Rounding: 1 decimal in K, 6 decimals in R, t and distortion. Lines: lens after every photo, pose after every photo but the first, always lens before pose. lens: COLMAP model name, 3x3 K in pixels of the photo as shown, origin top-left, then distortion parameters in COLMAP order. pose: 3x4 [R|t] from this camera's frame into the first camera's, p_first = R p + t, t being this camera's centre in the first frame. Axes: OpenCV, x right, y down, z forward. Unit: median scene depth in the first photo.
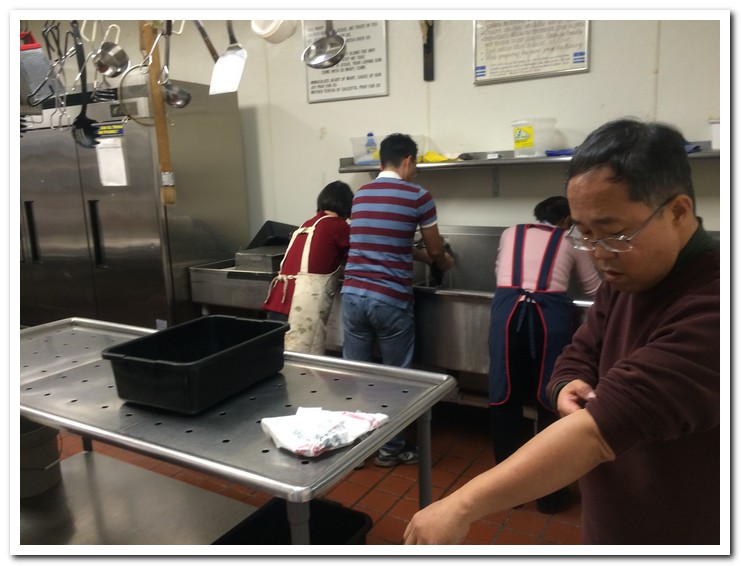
lens RADIAL K [[613.1, 0, 373.9], [0, 613.1, 284.3], [0, 0, 1]] dist [0.078526, -0.087281]
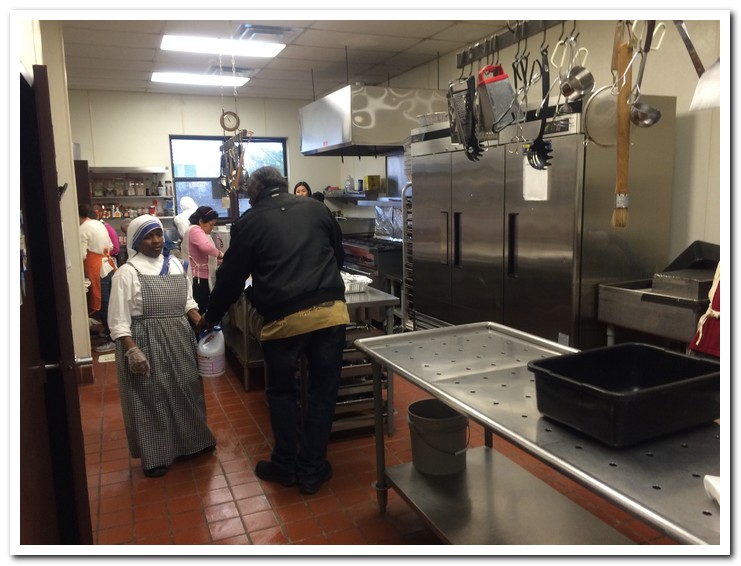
lens RADIAL K [[615.7, 0, 370.5], [0, 615.7, 283.0], [0, 0, 1]] dist [0.086813, -0.100062]
pose [[0.810857, 0.096955, -0.577157, -0.035815], [-0.108585, 0.993983, 0.014424, -0.006550], [0.575082, 0.050975, 0.816506, -0.006133]]
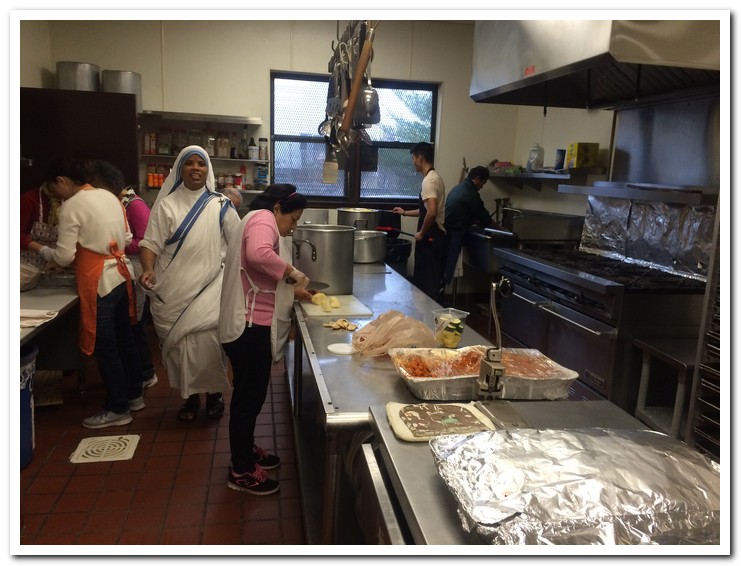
lens RADIAL K [[615.7, 0, 370.5], [0, 615.7, 283.0], [0, 0, 1]] dist [0.086813, -0.100062]
pose [[0.674089, 0.187372, -0.714490, -0.761705], [-0.193324, 0.978327, 0.074171, -0.092704], [0.712902, 0.088130, 0.695703, 0.673978]]
